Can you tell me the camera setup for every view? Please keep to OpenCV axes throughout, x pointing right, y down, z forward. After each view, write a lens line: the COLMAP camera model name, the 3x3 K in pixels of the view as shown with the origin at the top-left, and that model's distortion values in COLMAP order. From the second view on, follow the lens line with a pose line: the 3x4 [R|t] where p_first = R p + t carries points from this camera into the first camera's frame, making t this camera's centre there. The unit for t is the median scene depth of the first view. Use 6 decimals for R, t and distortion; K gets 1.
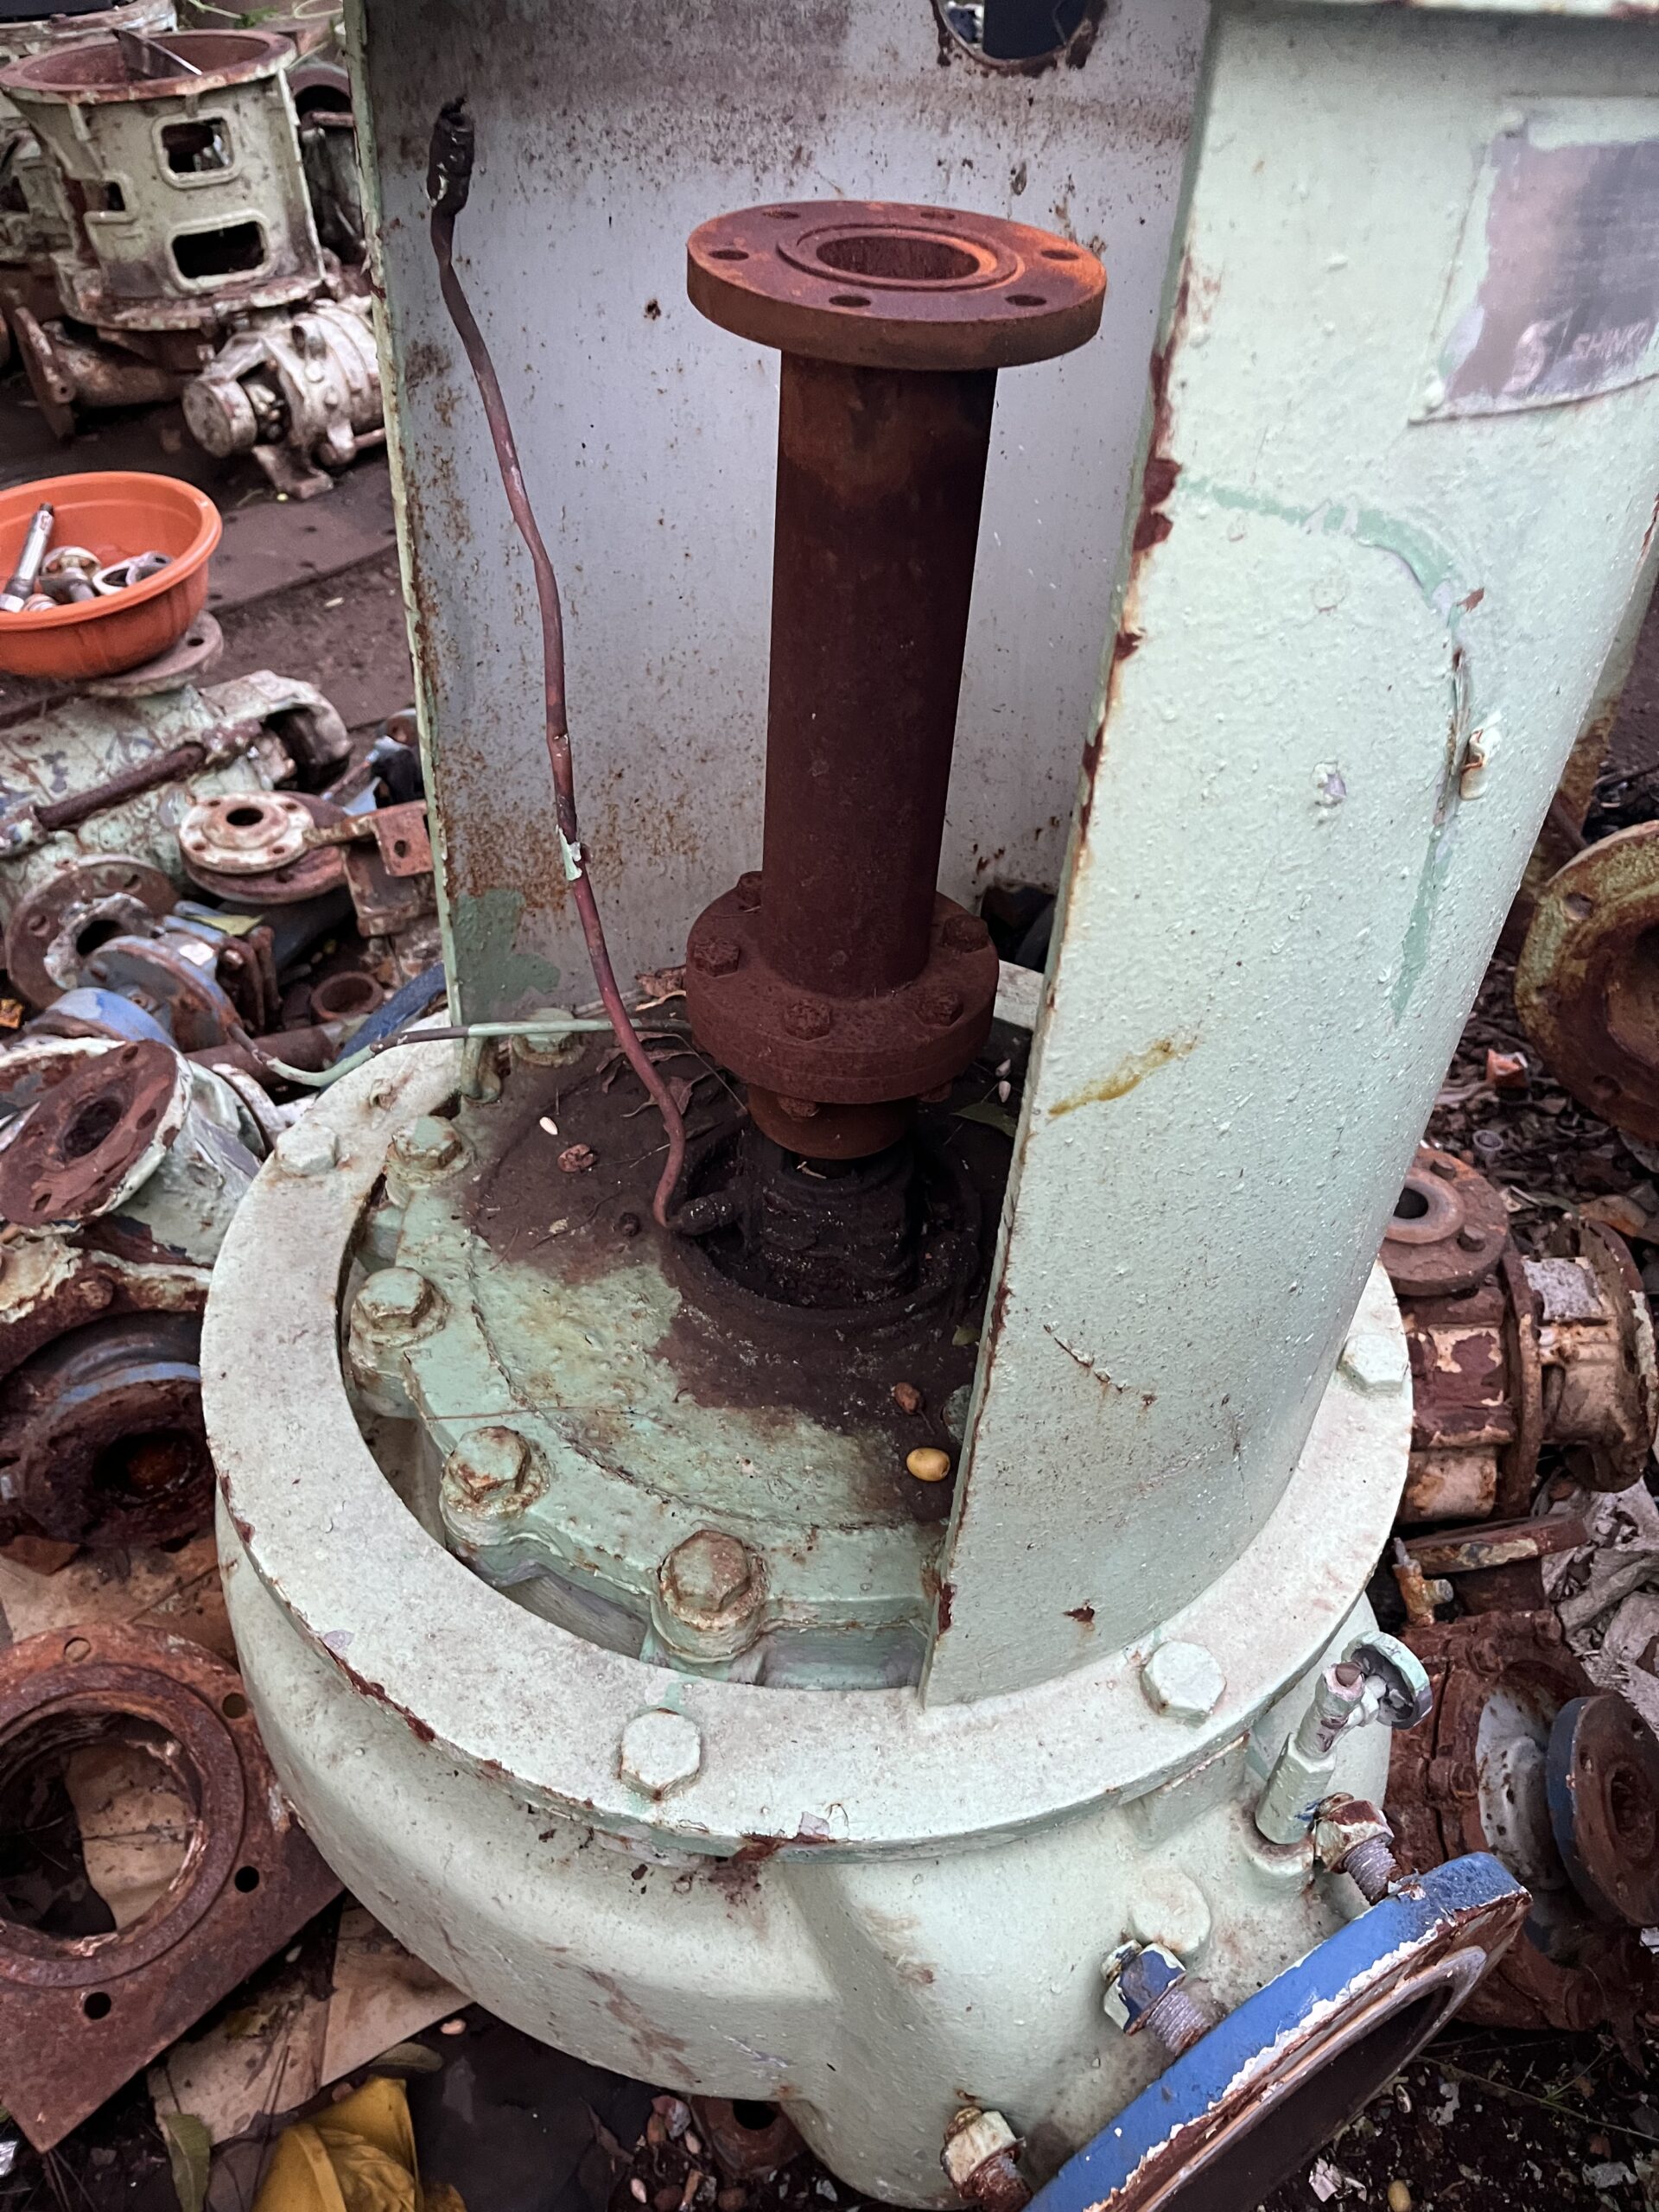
lens RADIAL K [[1677.7, 0, 885.5], [0, 1677.7, 1109.6], [0, 0, 1]] dist [0.058715, -0.095589]
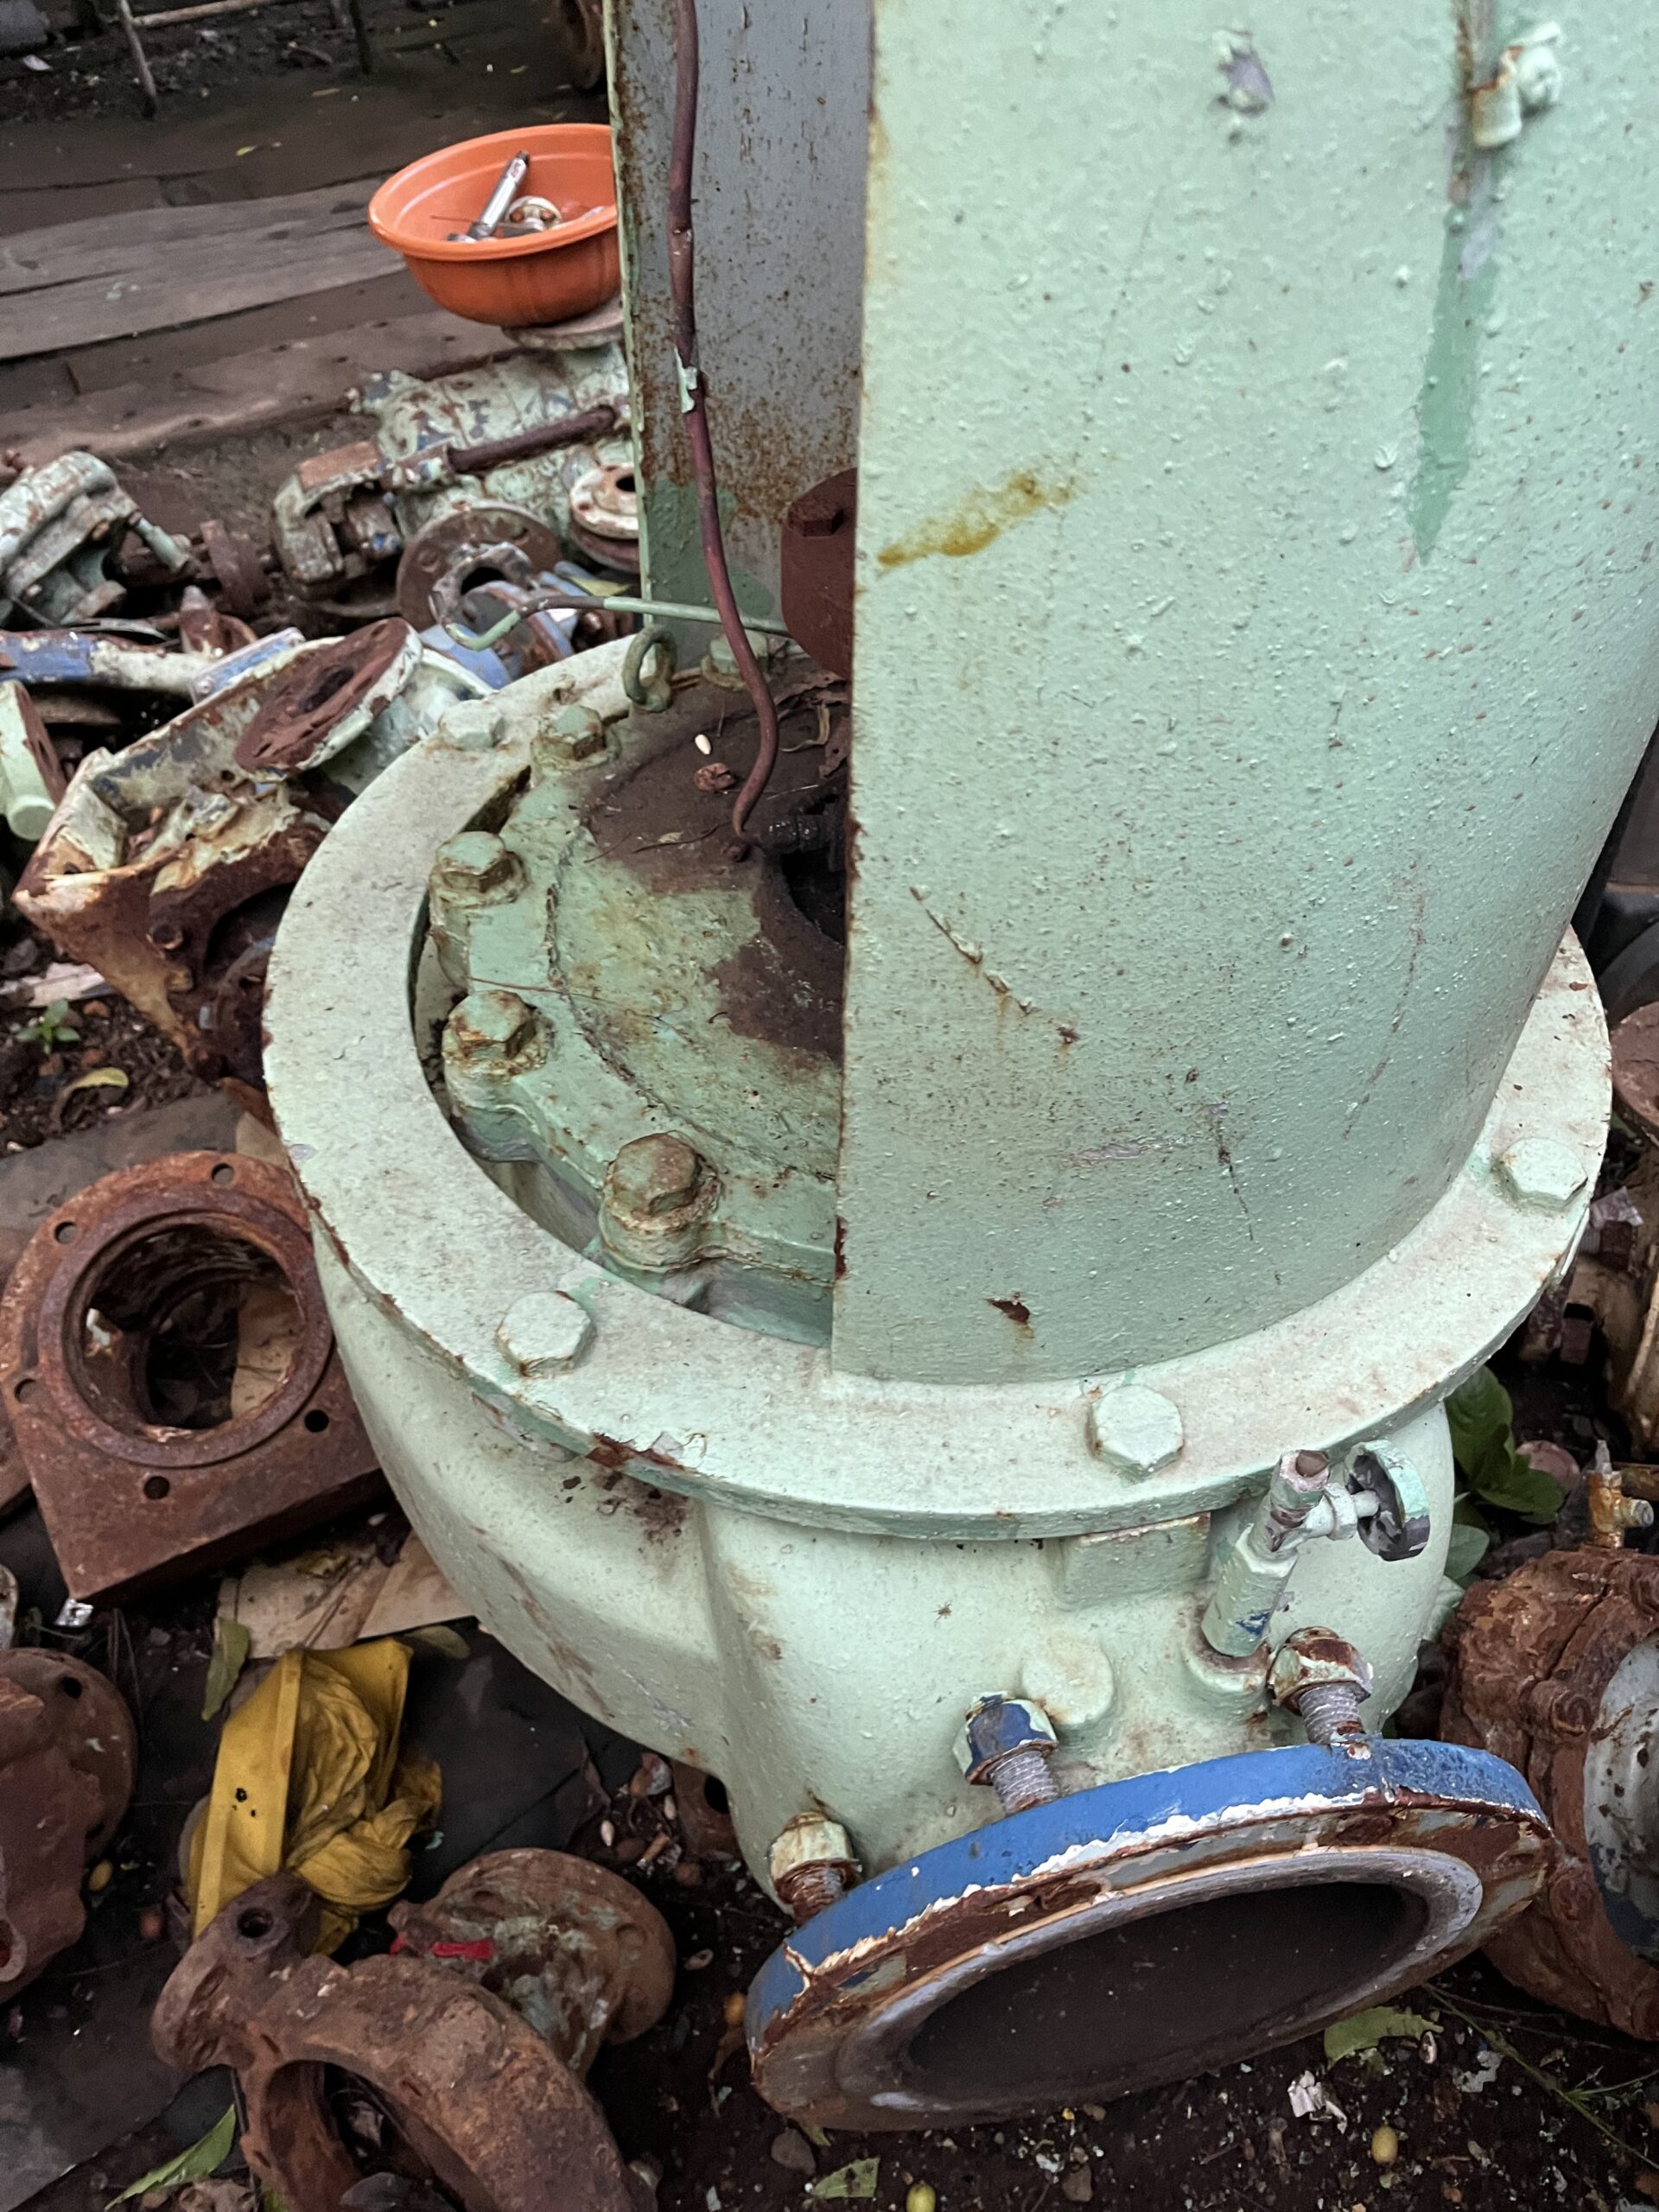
lens RADIAL K [[1694.3, 0, 829.5], [0, 1694.3, 1106.0], [0, 0, 1]] dist [0.052045, -0.074997]
pose [[0.930680, 0.220877, -0.291630, 0.199102], [-0.195103, 0.974009, 0.115069, 0.089236], [0.309467, -0.050195, 0.949585, 0.117471]]
